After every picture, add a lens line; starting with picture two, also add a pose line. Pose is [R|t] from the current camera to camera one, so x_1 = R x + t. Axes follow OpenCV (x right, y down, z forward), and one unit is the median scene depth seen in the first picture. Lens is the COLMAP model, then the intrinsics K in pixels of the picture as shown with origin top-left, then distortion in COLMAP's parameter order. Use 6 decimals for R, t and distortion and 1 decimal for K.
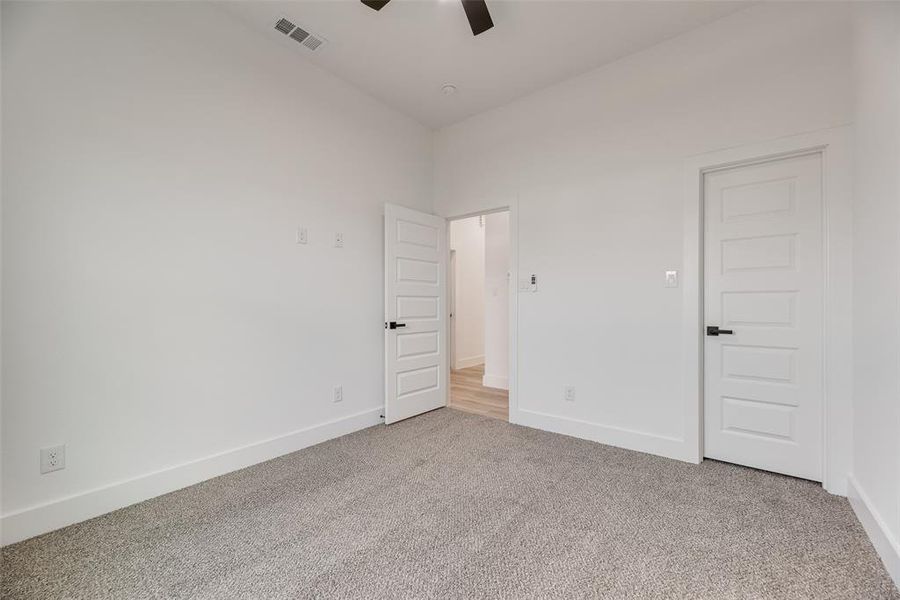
lens RADIAL K [[363.4, 0, 448.8], [0, 363.4, 305.6], [0, 0, 1]] dist [0.001151, 0.000112]
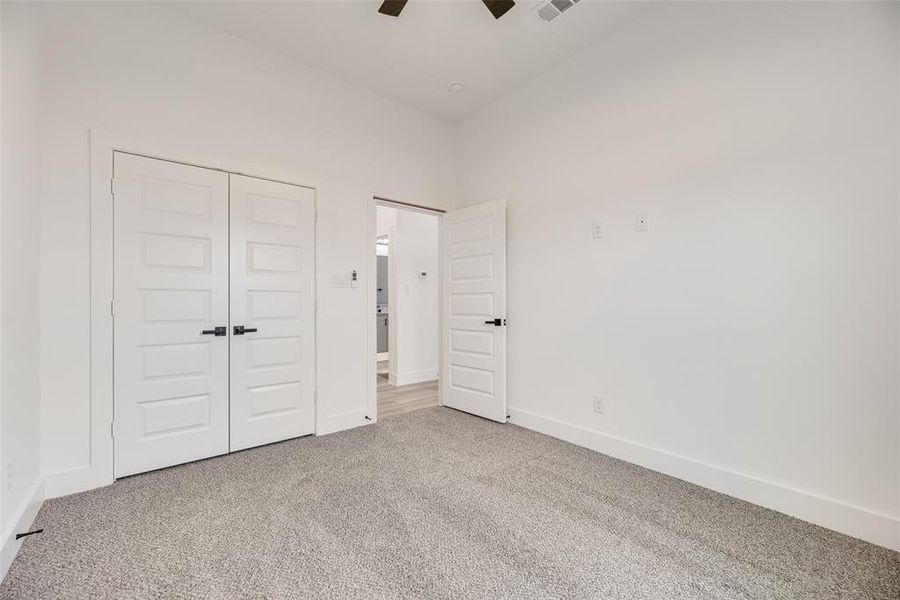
lens RADIAL K [[363.4, 0, 448.8], [0, 363.4, 305.6], [0, 0, 1]] dist [0.001151, 0.000112]
pose [[0.199415, 0.009088, 0.979873, -0.653485], [-0.001843, 0.999959, -0.008899, 0.016166], [-0.979913, -0.000032, 0.199423, 0.546452]]
